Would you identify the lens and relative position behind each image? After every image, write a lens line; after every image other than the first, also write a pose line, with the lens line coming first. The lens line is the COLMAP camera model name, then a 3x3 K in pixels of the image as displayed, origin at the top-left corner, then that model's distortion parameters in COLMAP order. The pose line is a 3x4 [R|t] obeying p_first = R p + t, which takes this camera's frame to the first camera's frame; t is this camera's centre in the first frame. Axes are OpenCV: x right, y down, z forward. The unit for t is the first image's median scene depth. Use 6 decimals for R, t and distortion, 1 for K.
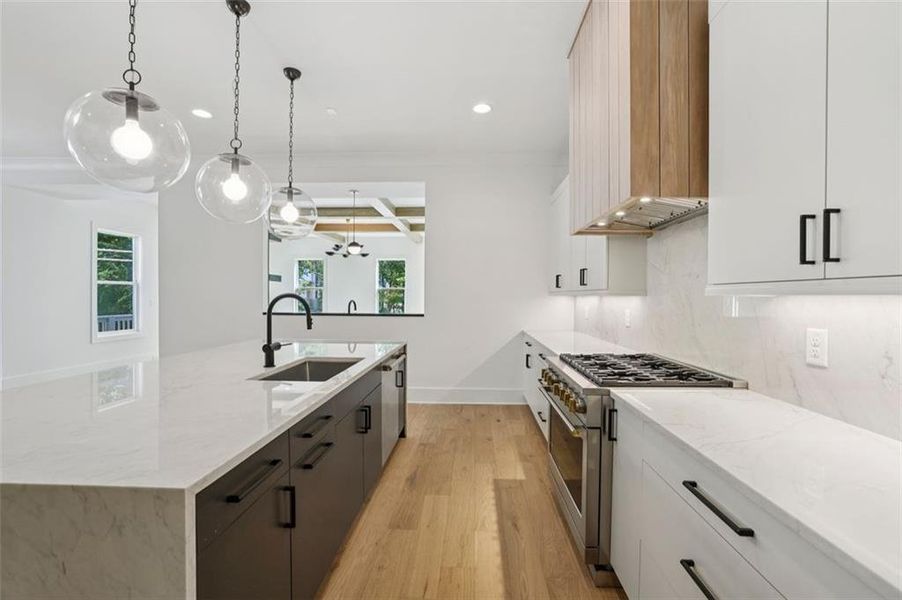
lens RADIAL K [[390.9, 0, 459.6], [0, 390.9, 303.8], [0, 0, 1]] dist [-0.043835, 0.015907]
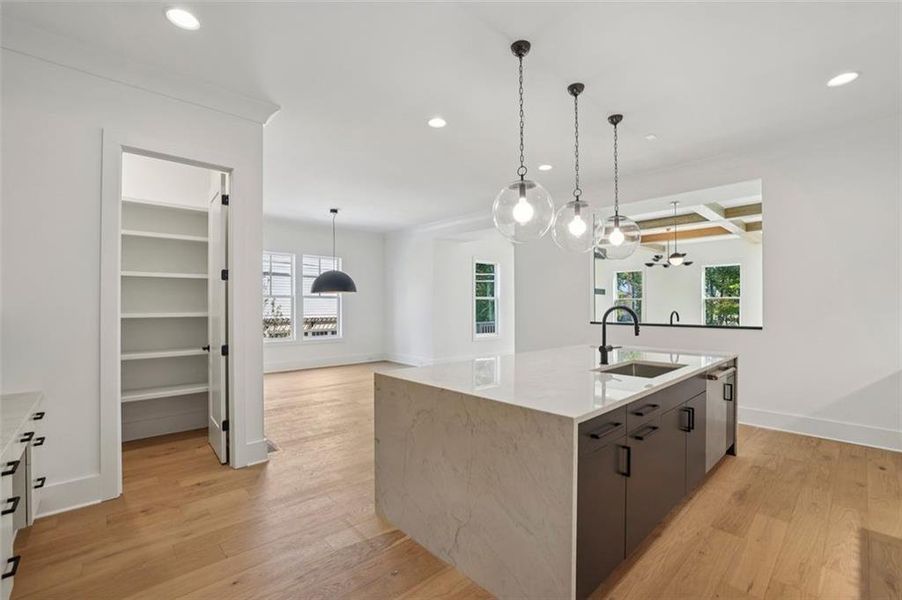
lens RADIAL K [[390.9, 0, 459.6], [0, 390.9, 303.8], [0, 0, 1]] dist [-0.043835, 0.015907]
pose [[0.714757, -0.011757, -0.699274, 0.036456], [-0.007802, 0.999662, -0.024783, 0.001061], [0.699330, 0.023170, 0.714424, -0.146687]]
